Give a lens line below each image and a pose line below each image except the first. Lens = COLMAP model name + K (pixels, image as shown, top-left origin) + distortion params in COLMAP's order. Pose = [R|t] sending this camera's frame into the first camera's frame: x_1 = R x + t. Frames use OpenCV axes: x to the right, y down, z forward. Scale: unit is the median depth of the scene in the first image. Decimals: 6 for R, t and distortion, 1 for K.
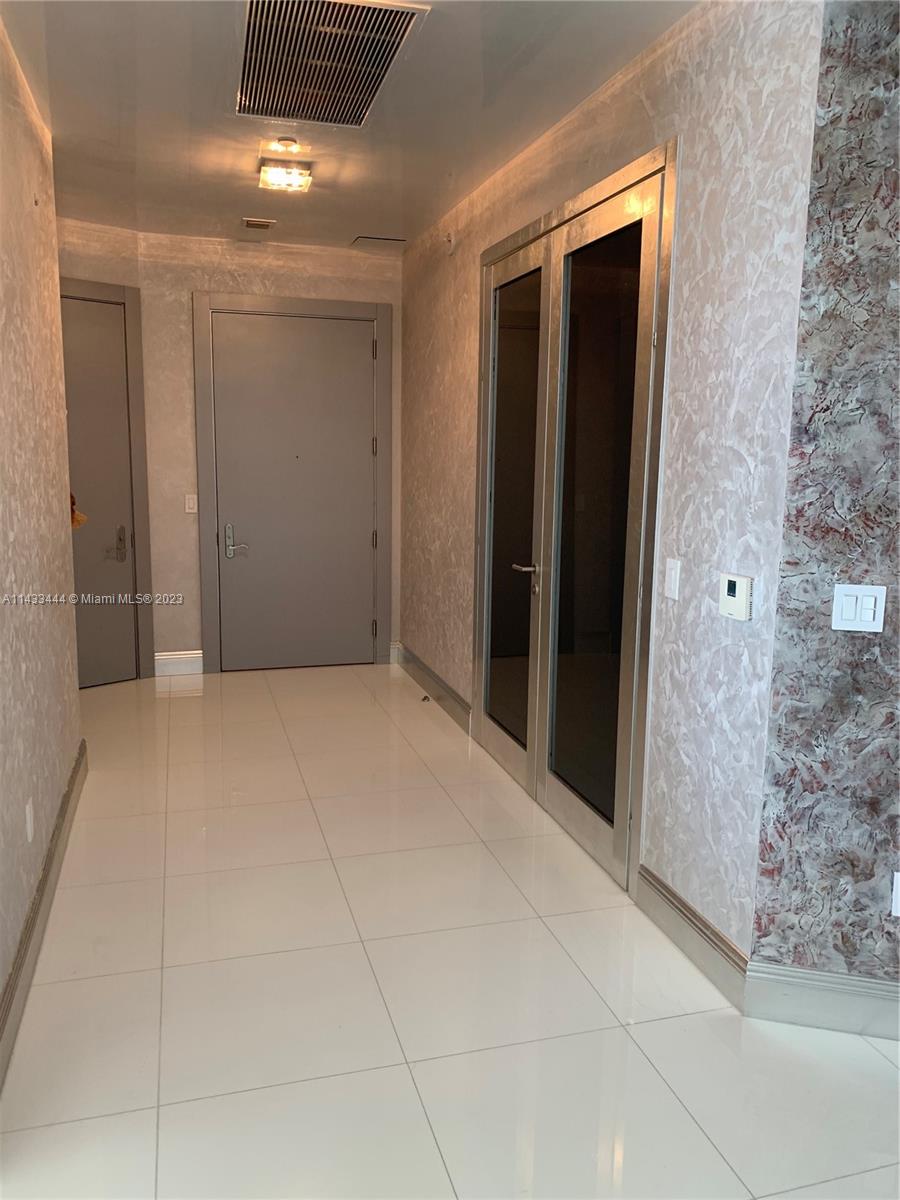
lens RADIAL K [[916.3, 0, 450.2], [0, 916.3, 573.7], [0, 0, 1]] dist [0.009499, 0.005367]
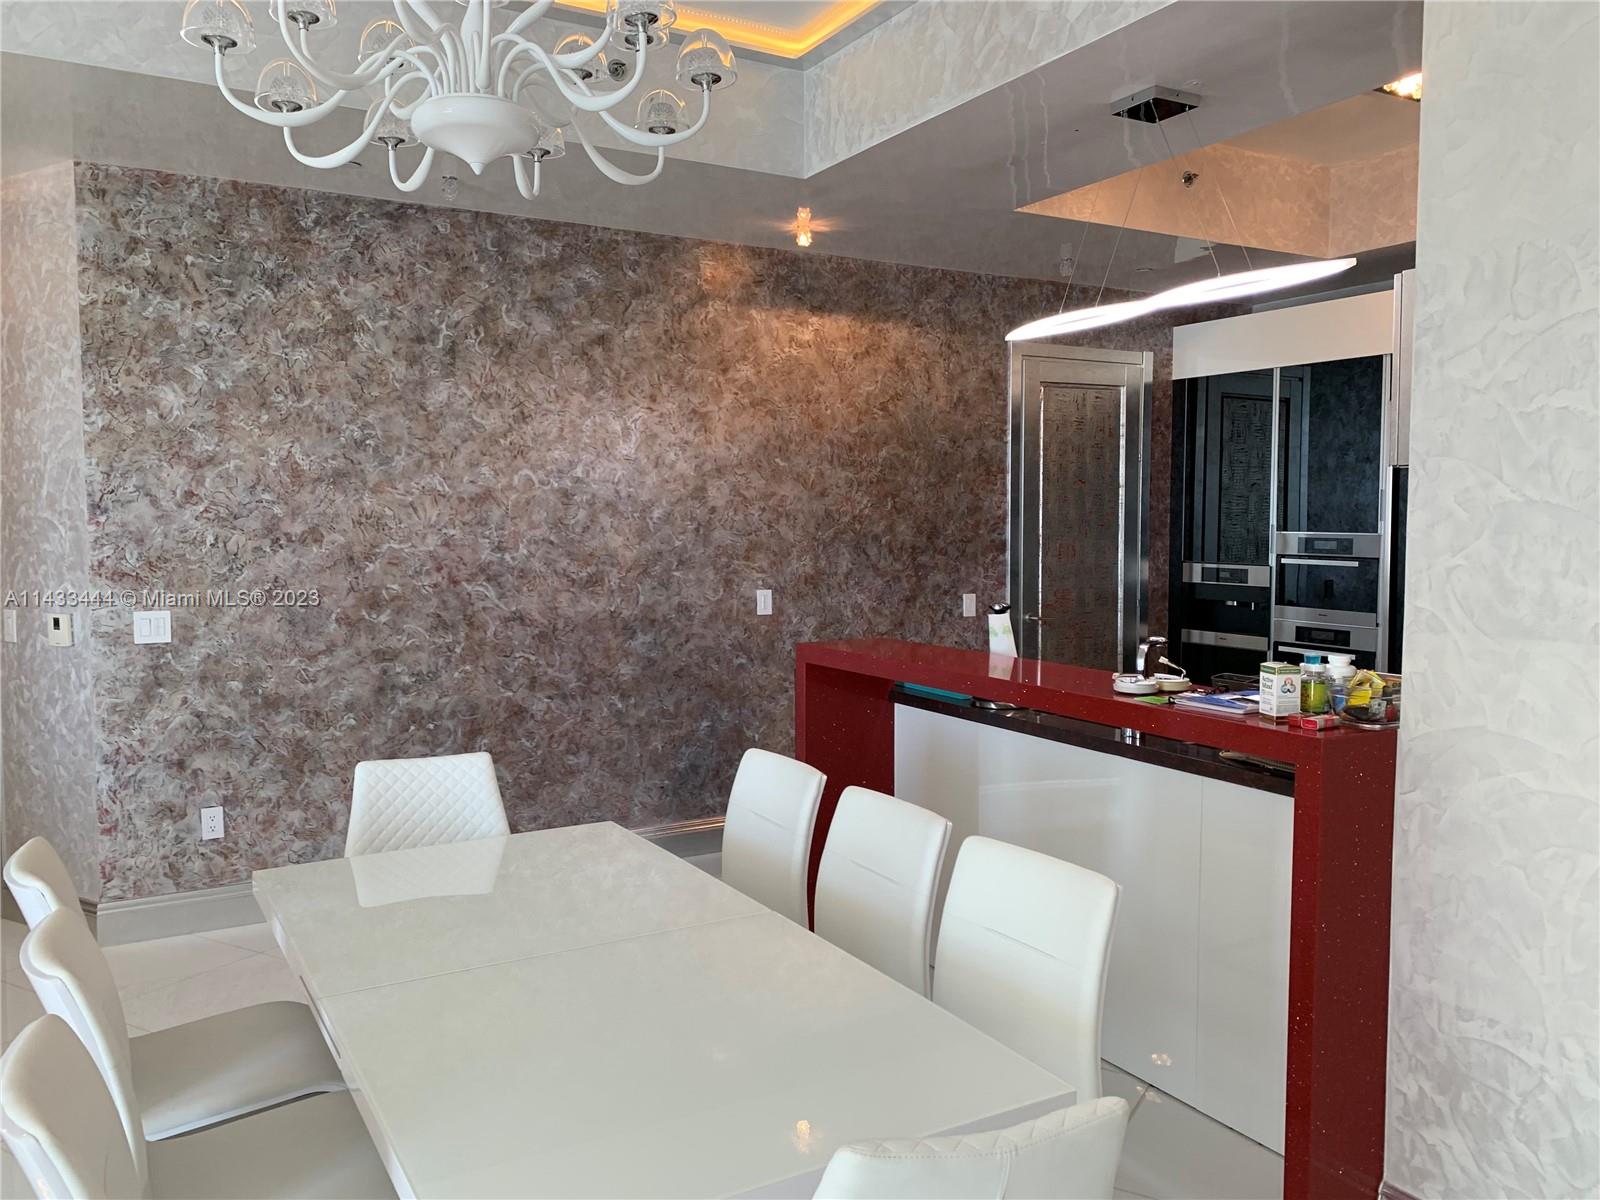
lens RADIAL K [[1221.7, 0, 800.0], [0, 1221.7, 600.0], [0, 0, 1]] dist [0.009499, 0.005367]
pose [[0.722769, -0.062316, 0.688274, -0.141308], [0.105980, 0.994140, -0.021283, 0.139384], [-0.682915, 0.088327, 0.725138, -1.069863]]
